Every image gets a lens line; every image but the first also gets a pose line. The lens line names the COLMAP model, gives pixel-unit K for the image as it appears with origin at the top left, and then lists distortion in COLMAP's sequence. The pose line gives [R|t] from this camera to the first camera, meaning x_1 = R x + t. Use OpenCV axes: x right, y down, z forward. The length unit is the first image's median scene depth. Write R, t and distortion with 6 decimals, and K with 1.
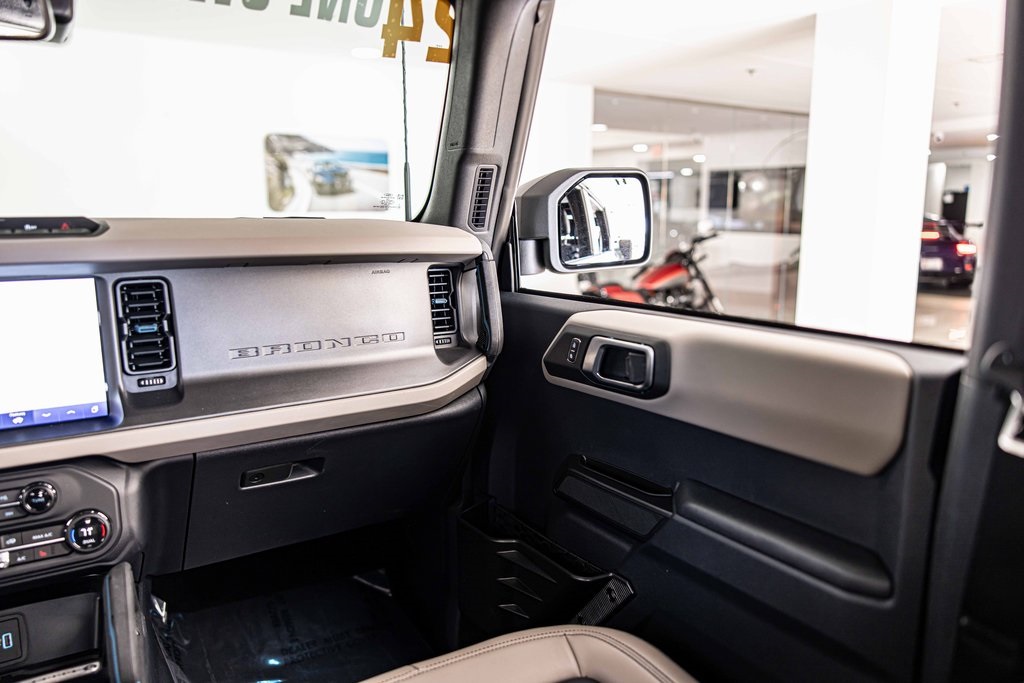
lens RADIAL K [[793.4, 0, 514.7], [0, 793.4, 337.8], [0, 0, 1]] dist [-0.005087, 0.006508]
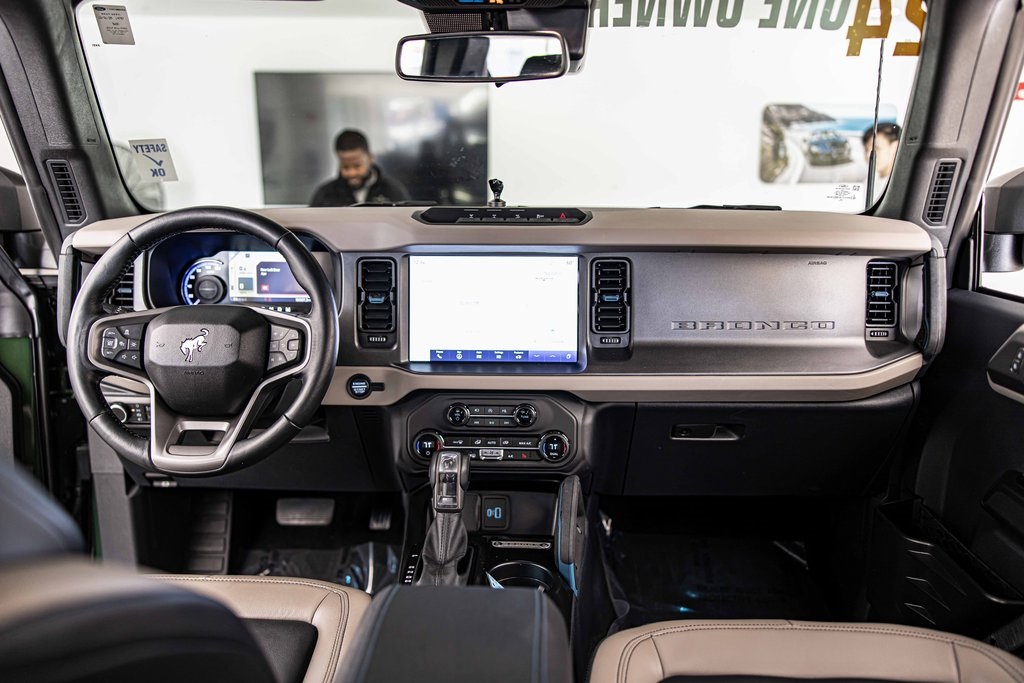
lens RADIAL K [[793.4, 0, 511.6], [0, 793.4, 336.4], [0, 0, 1]] dist [-0.005087, 0.006508]
pose [[0.821395, 0.118492, -0.557915, 0.114731], [-0.094882, 0.992939, 0.071194, -0.025683], [0.562412, -0.005542, 0.826838, -0.130096]]
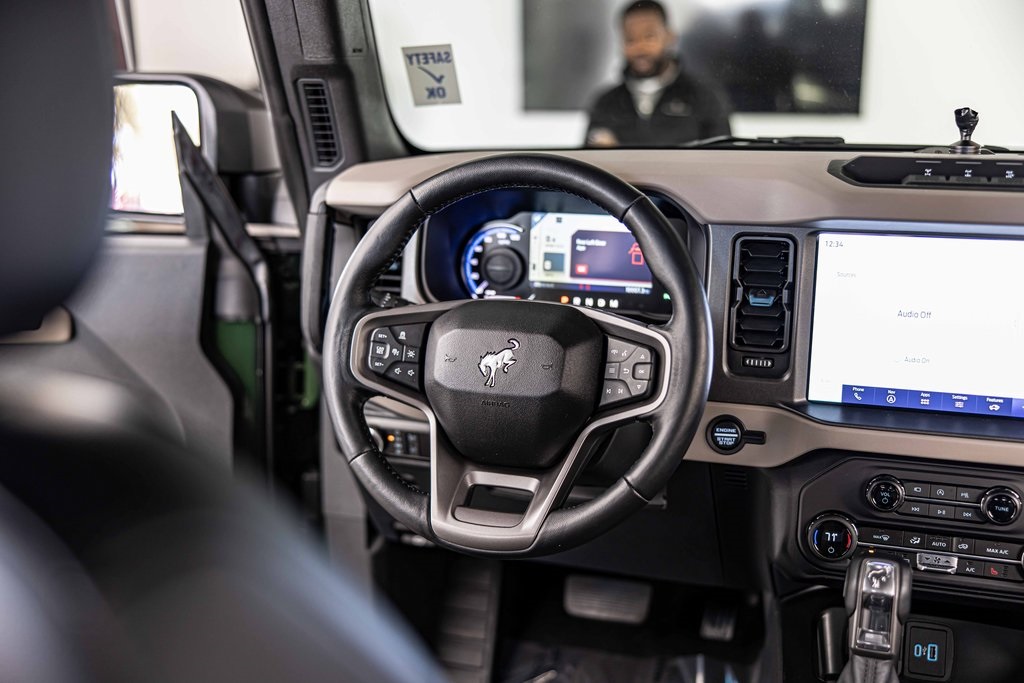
lens RADIAL K [[1183.9, 0, 519.0], [0, 1183.9, 346.1], [0, 0, 1]] dist [-0.005138, 0.000000]
pose [[0.625423, 0.182622, -0.758614, -0.009830], [-0.122582, 0.983149, 0.135615, -0.060127], [0.770597, 0.008175, 0.637271, -0.156247]]
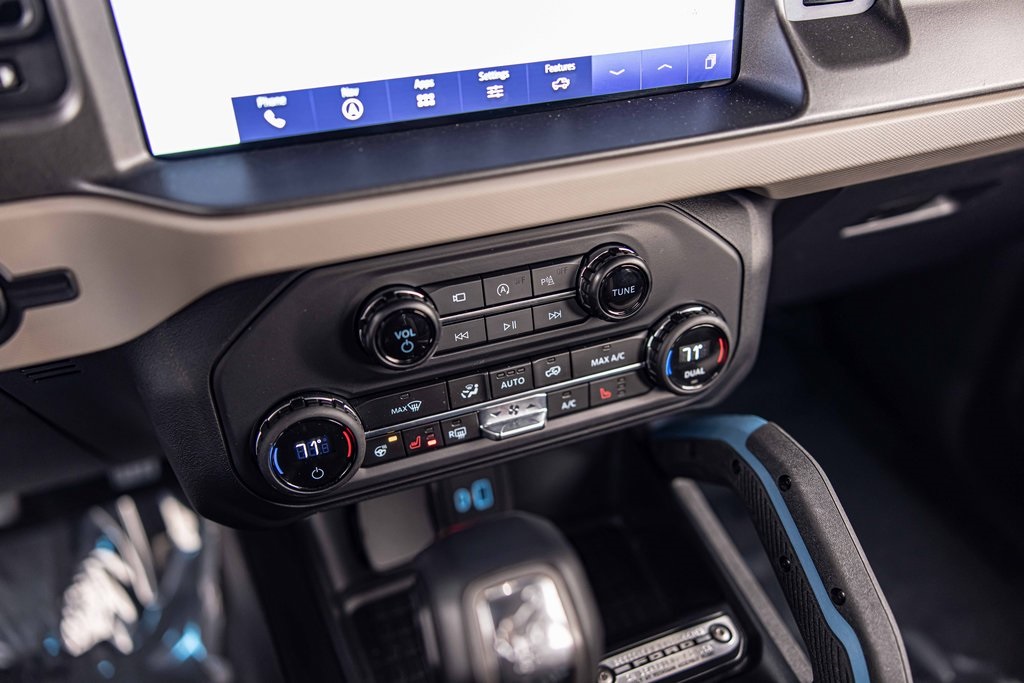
lens RADIAL K [[756.1, 0, 511.1], [0, 756.1, 341.4], [0, 0, 1]] dist [-0.007449, -0.004311]
pose [[0.981189, 0.104026, -0.162625, -0.525665], [-0.024318, 0.902289, 0.430444, 0.053619], [0.191512, -0.418393, 0.887846, 0.557402]]
